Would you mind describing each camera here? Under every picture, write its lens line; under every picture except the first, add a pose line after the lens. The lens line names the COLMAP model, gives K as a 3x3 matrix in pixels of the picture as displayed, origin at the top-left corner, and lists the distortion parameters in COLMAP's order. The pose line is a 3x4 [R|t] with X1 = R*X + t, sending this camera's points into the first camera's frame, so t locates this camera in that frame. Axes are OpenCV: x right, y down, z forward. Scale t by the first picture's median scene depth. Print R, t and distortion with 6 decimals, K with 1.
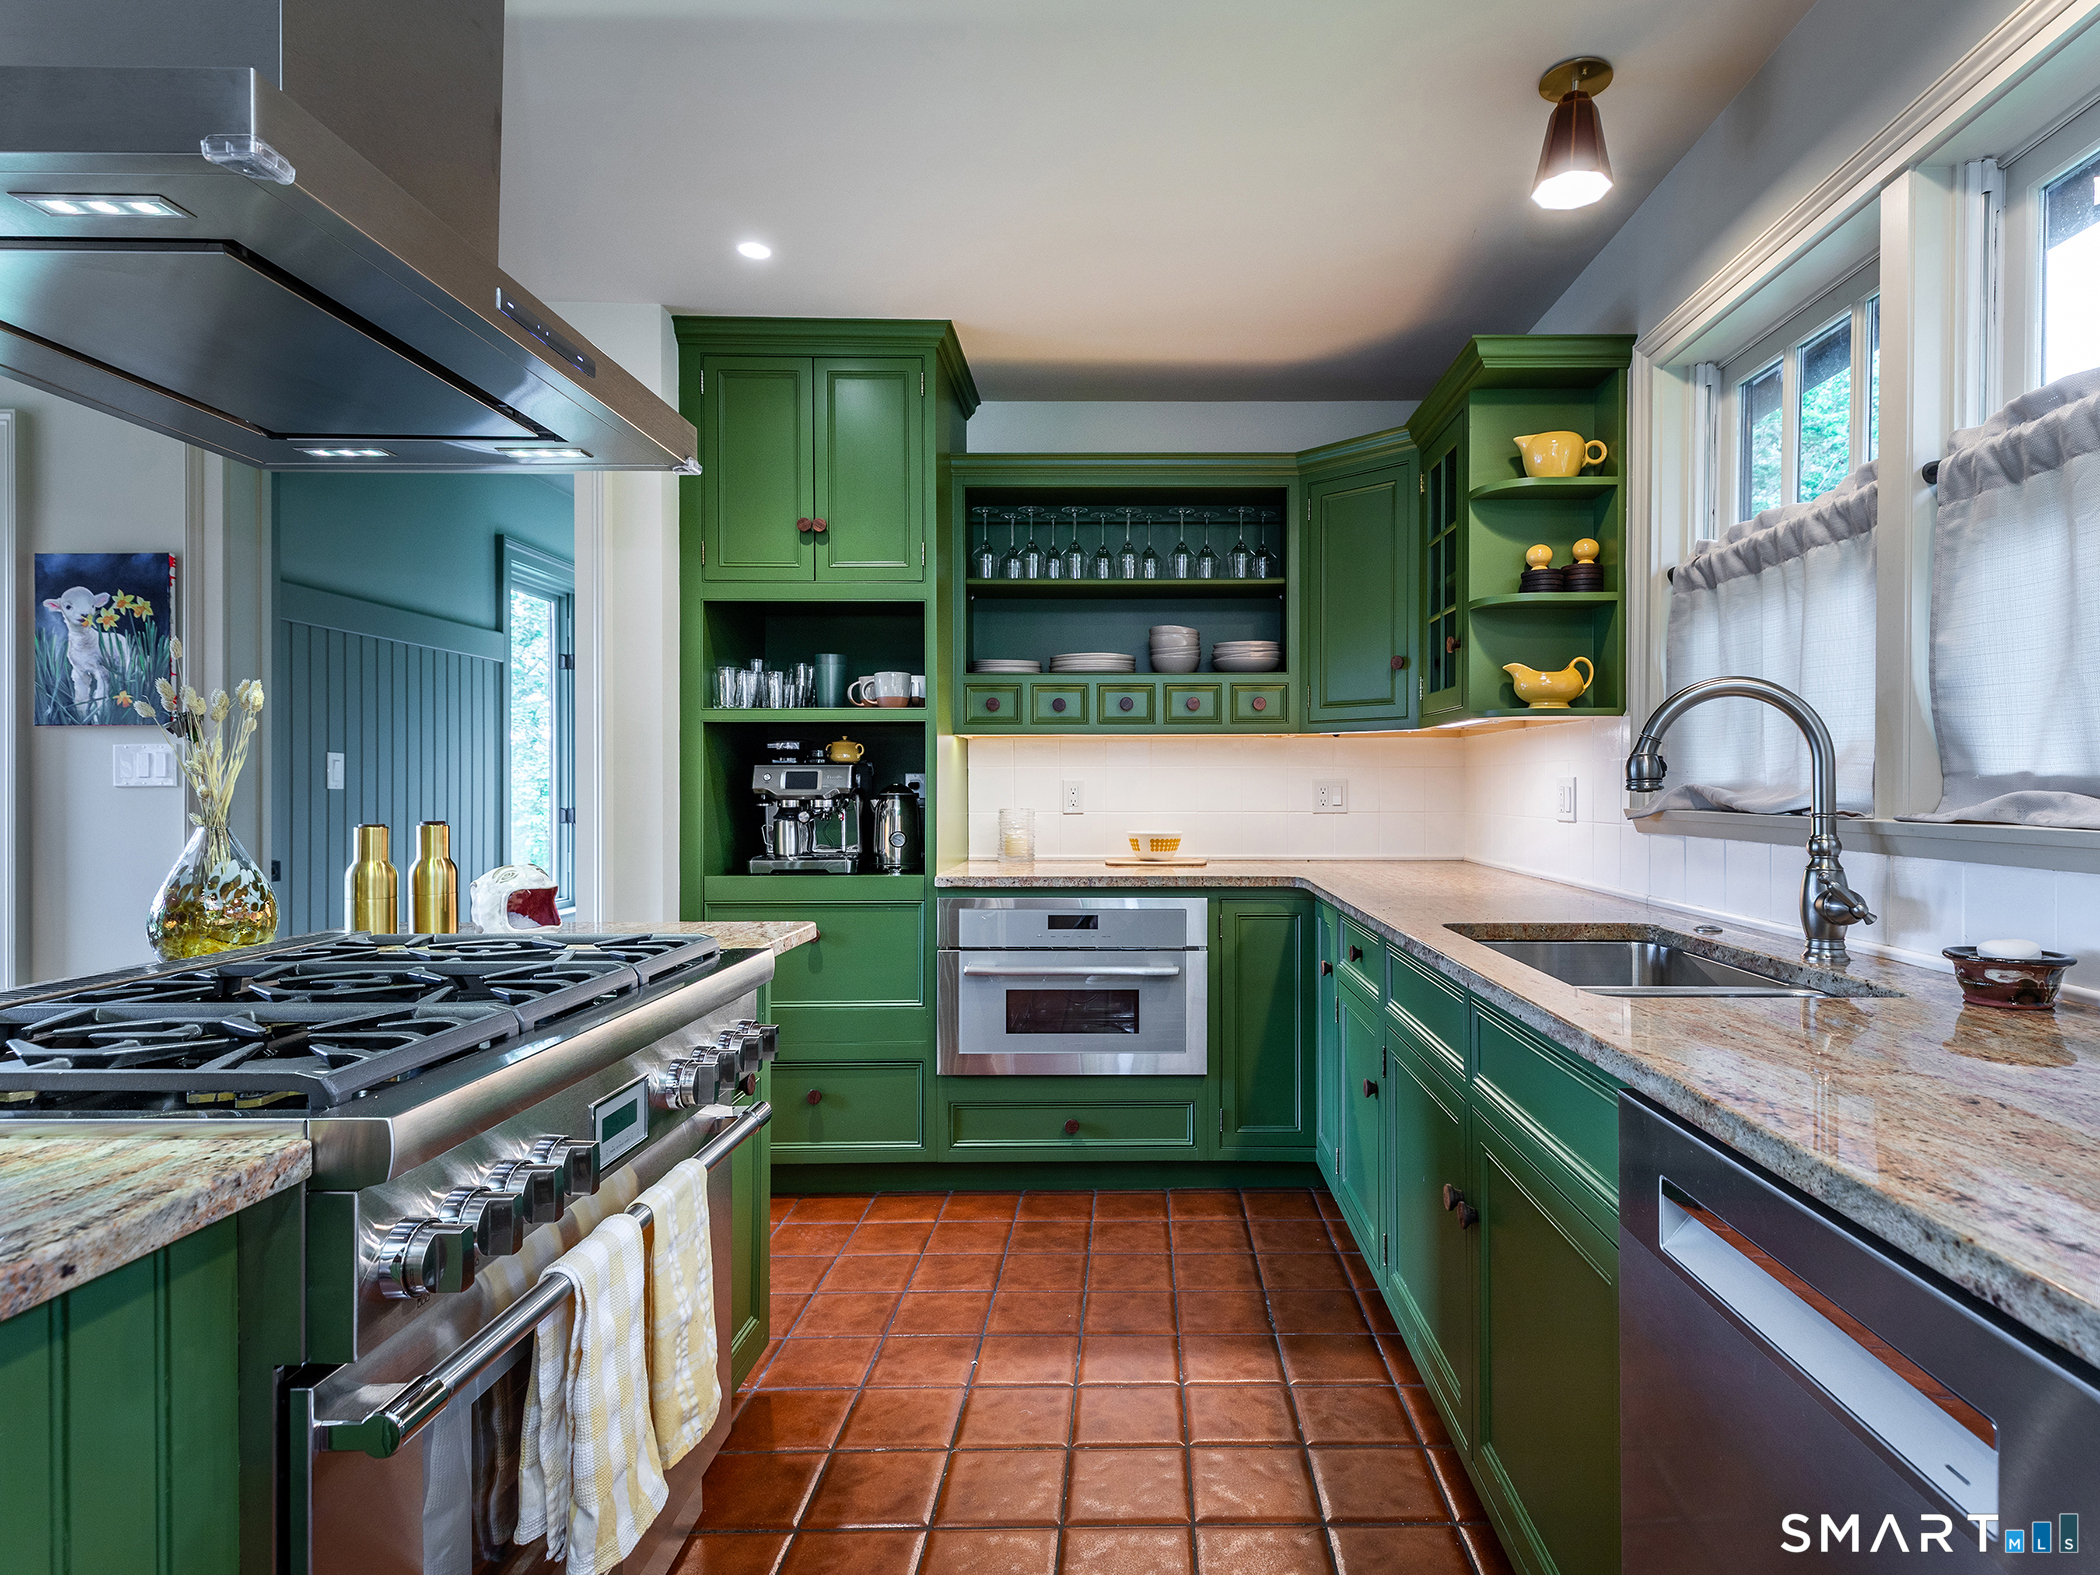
lens RADIAL K [[1142.7, 0, 1050.0], [0, 1142.7, 787.5], [0, 0, 1]] dist [-0.000269, -0.000062]
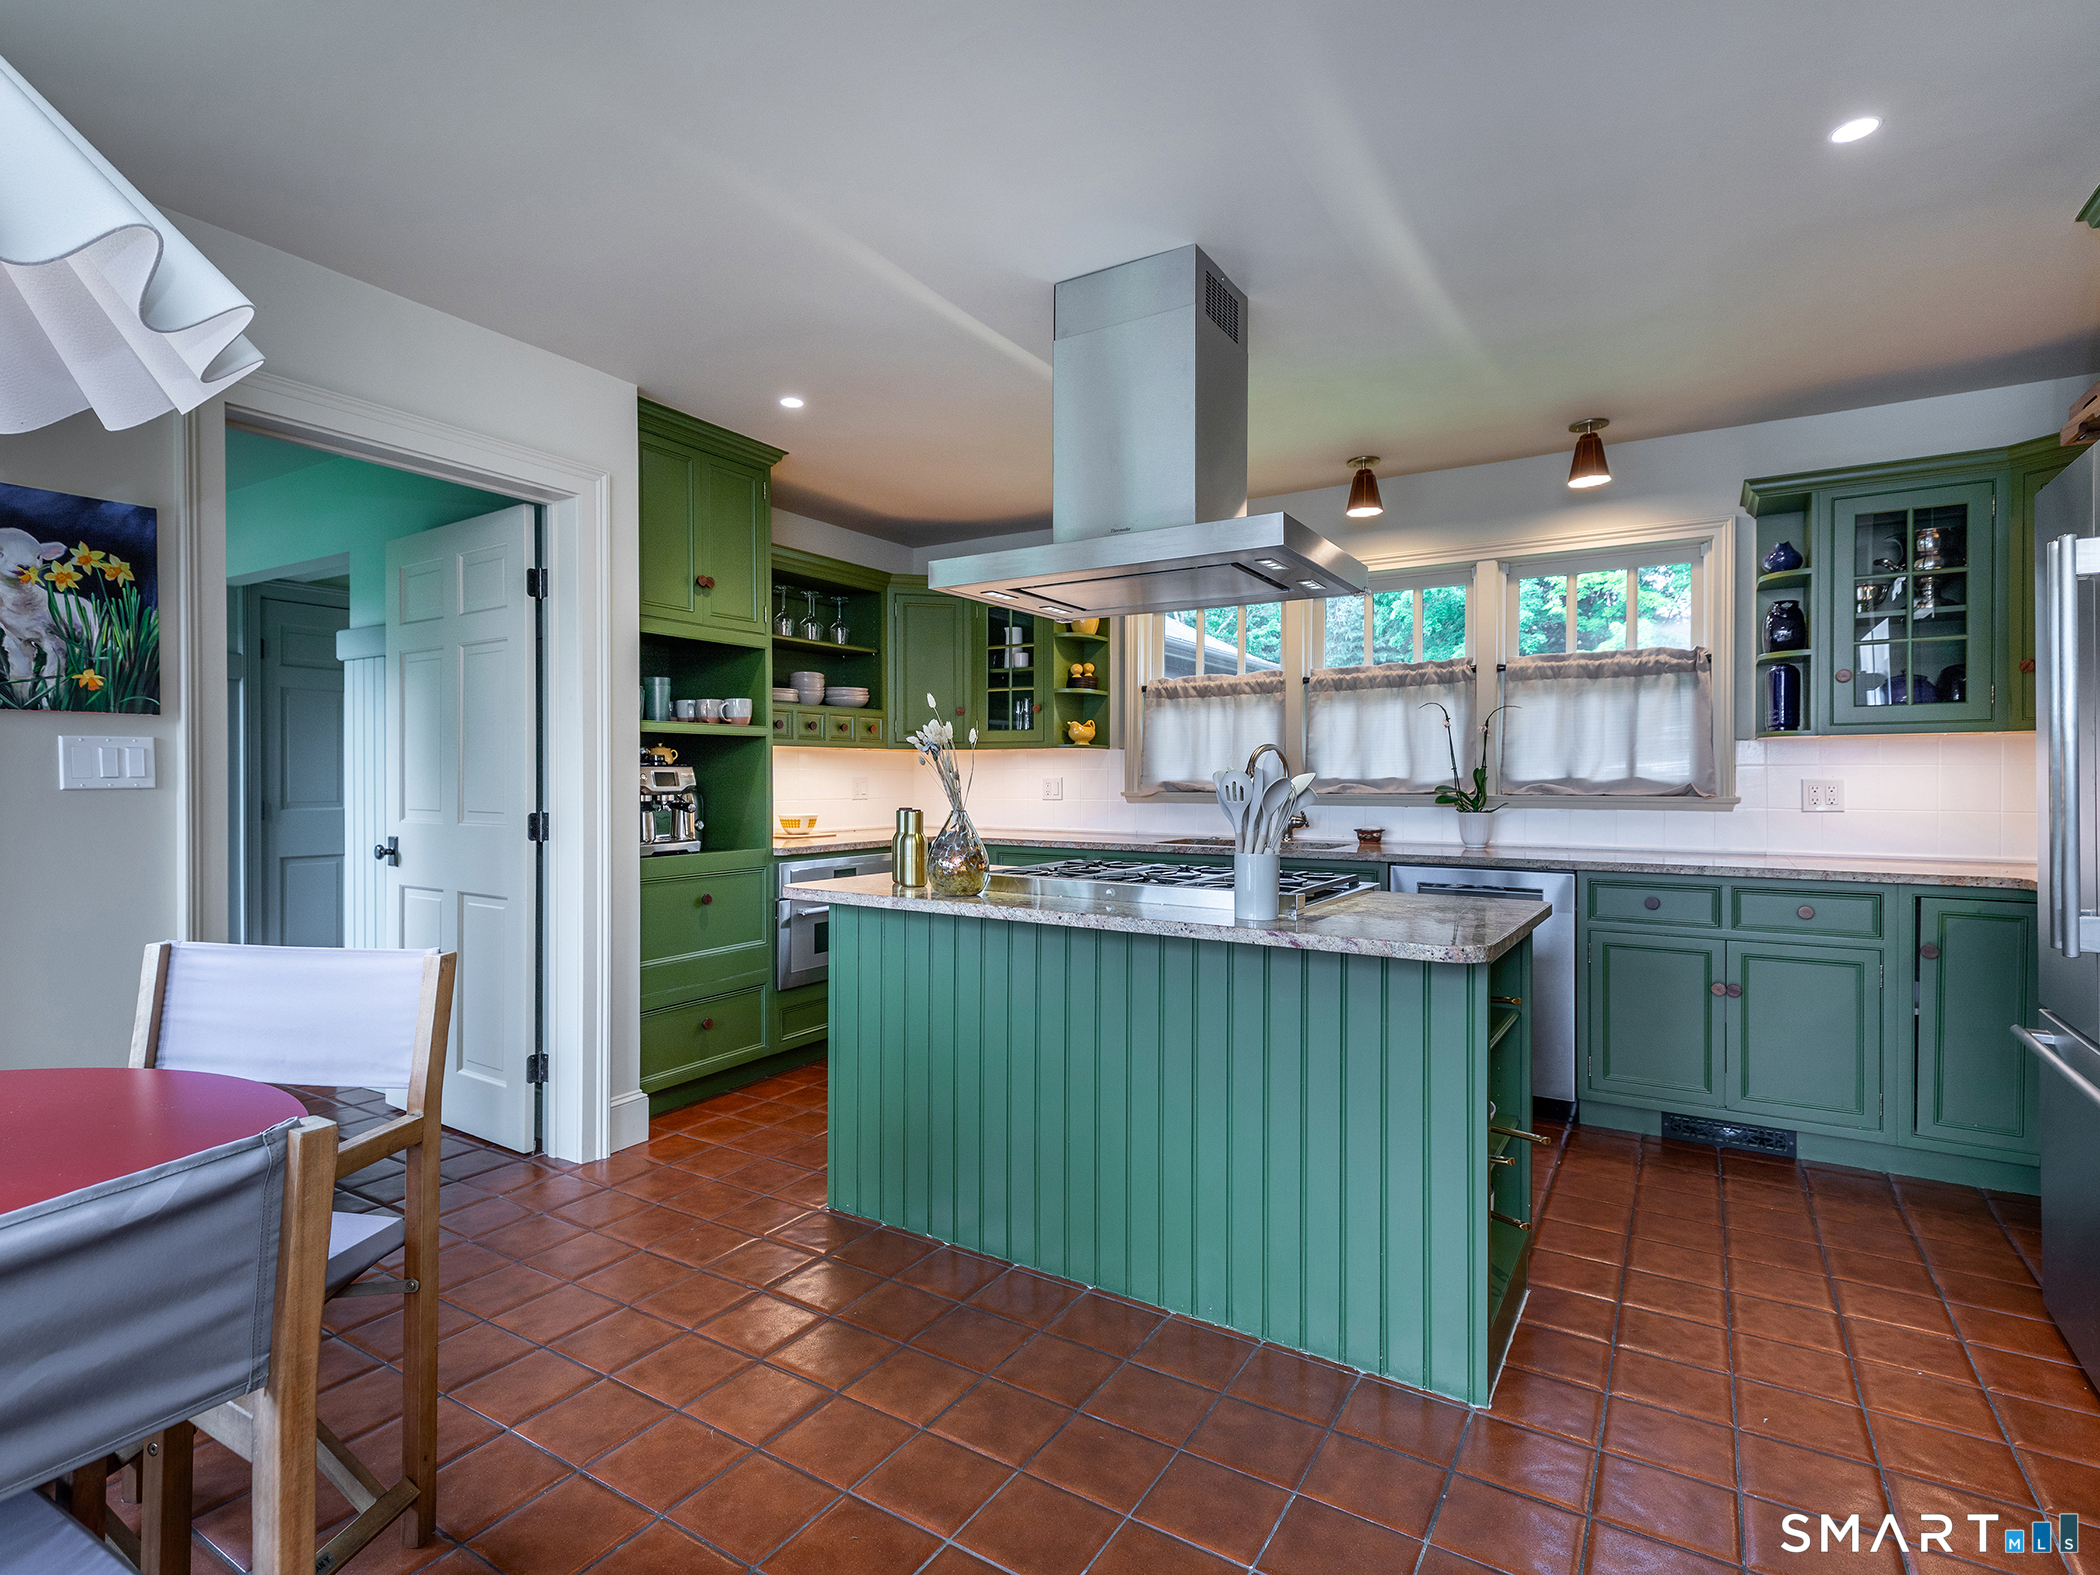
lens RADIAL K [[1046.5, 0, 1050.0], [0, 1046.5, 787.5], [0, 0, 1]] dist [0.000126, -0.000082]
pose [[0.530813, -0.008557, 0.847446, -1.074957], [0.003743, 0.999963, 0.007753, -0.005574], [-0.847481, -0.000944, 0.530826, 0.043786]]
